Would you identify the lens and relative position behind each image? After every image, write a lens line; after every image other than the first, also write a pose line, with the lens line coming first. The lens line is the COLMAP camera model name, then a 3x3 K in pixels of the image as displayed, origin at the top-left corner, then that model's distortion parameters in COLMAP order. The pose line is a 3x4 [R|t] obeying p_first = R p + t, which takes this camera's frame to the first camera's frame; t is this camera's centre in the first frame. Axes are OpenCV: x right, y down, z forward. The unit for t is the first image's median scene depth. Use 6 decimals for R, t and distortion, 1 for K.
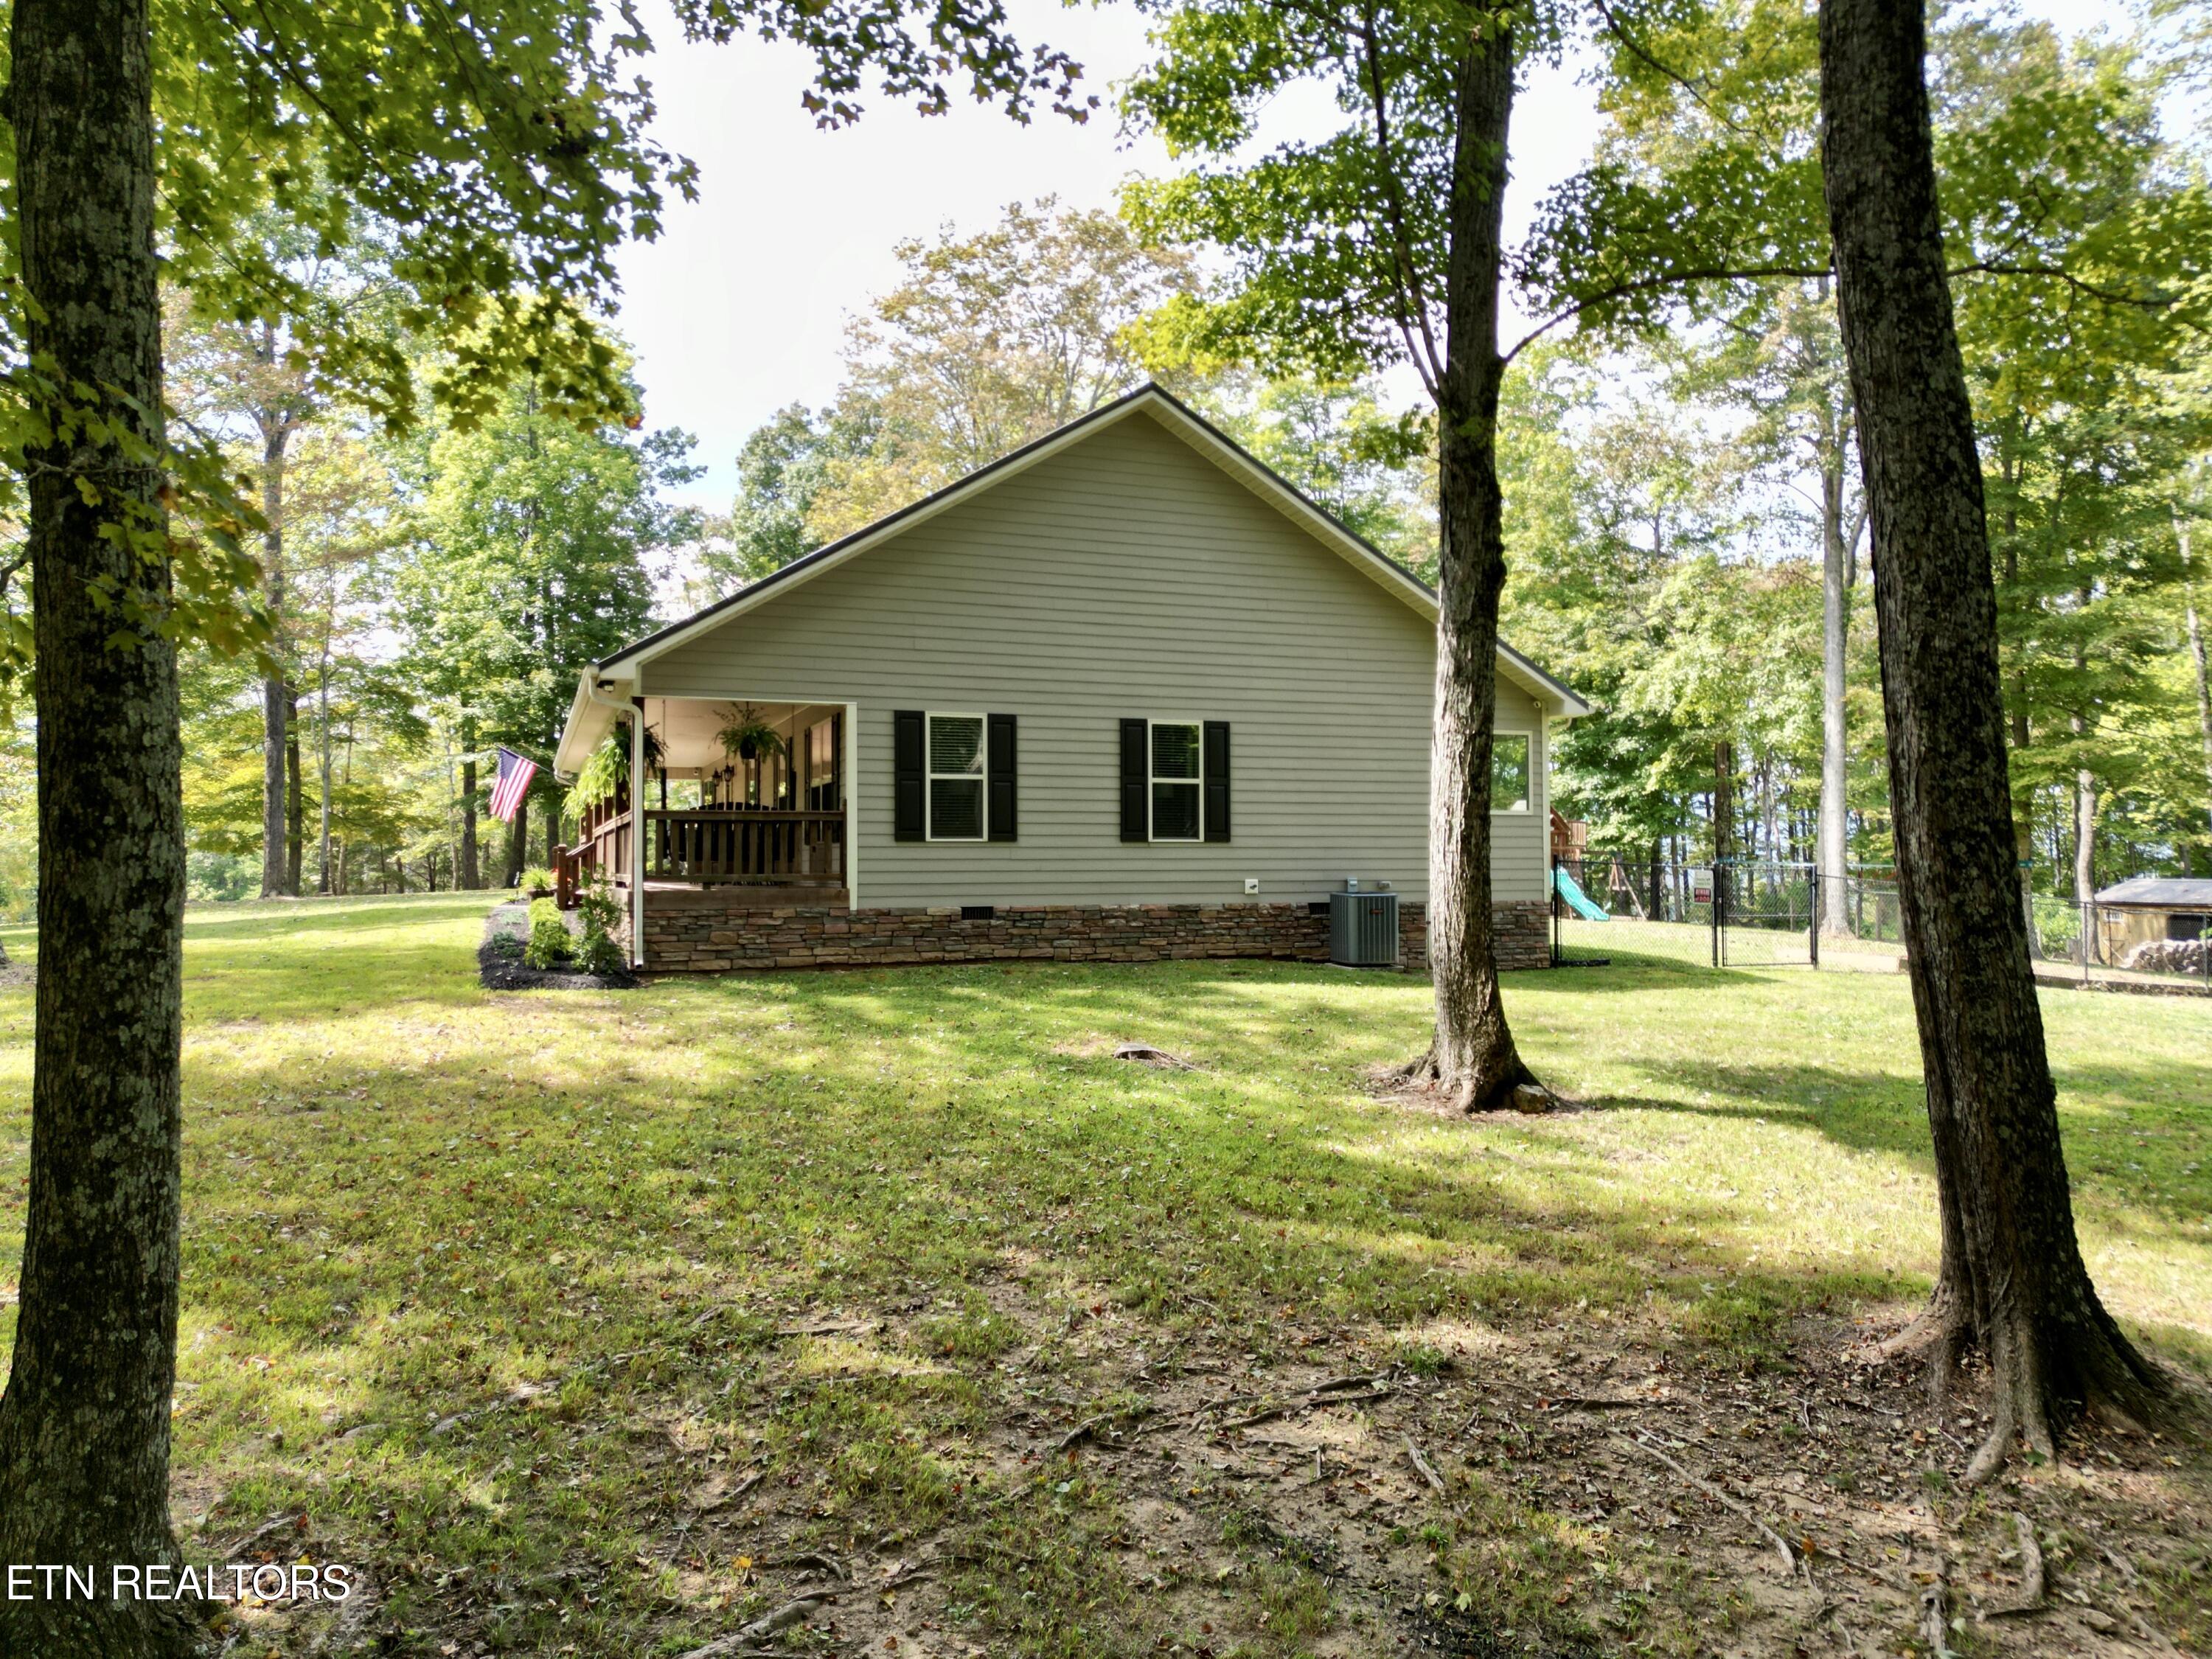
lens RADIAL K [[1558.5, 0, 1106.0], [0, 1558.5, 829.5], [0, 0, 1]] dist [0.102769, -0.118129]
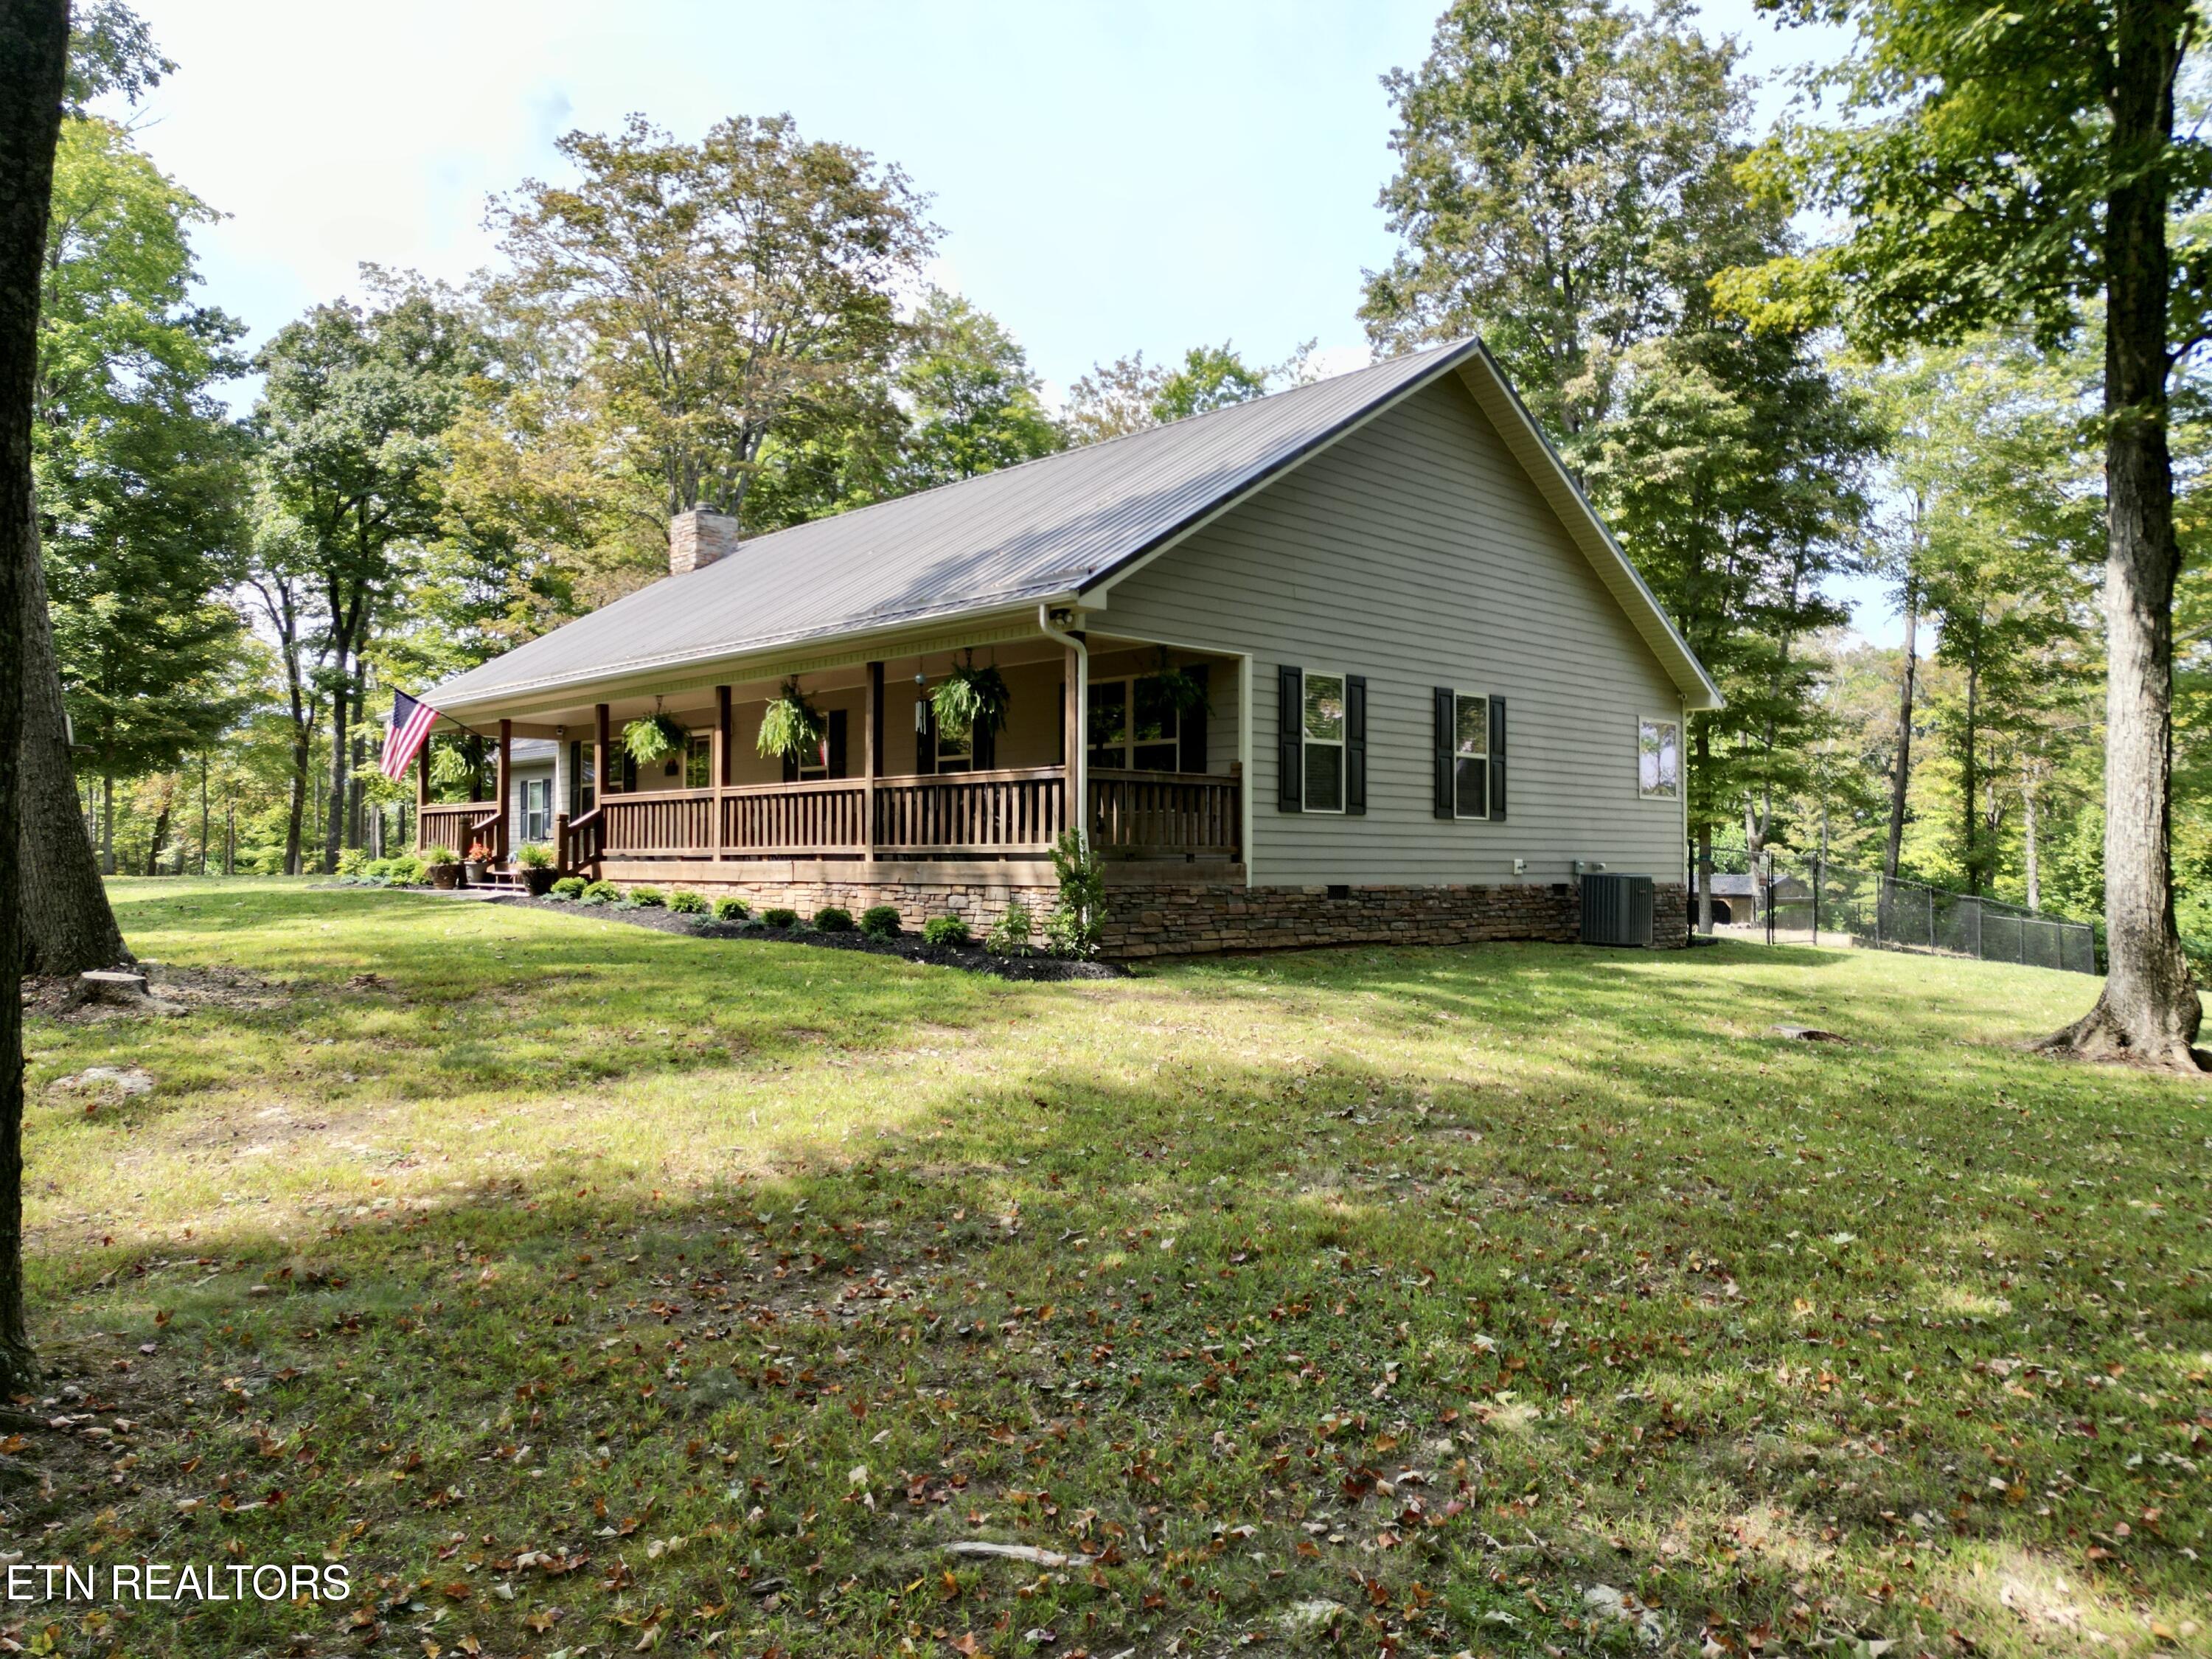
lens RADIAL K [[1558.5, 0, 1106.0], [0, 1558.5, 829.5], [0, 0, 1]] dist [0.102769, -0.118129]
pose [[0.916768, 0.017002, 0.399058, -0.567475], [-0.017528, 0.999844, -0.002331, 0.021174], [-0.399035, -0.004858, 0.916923, 0.213756]]
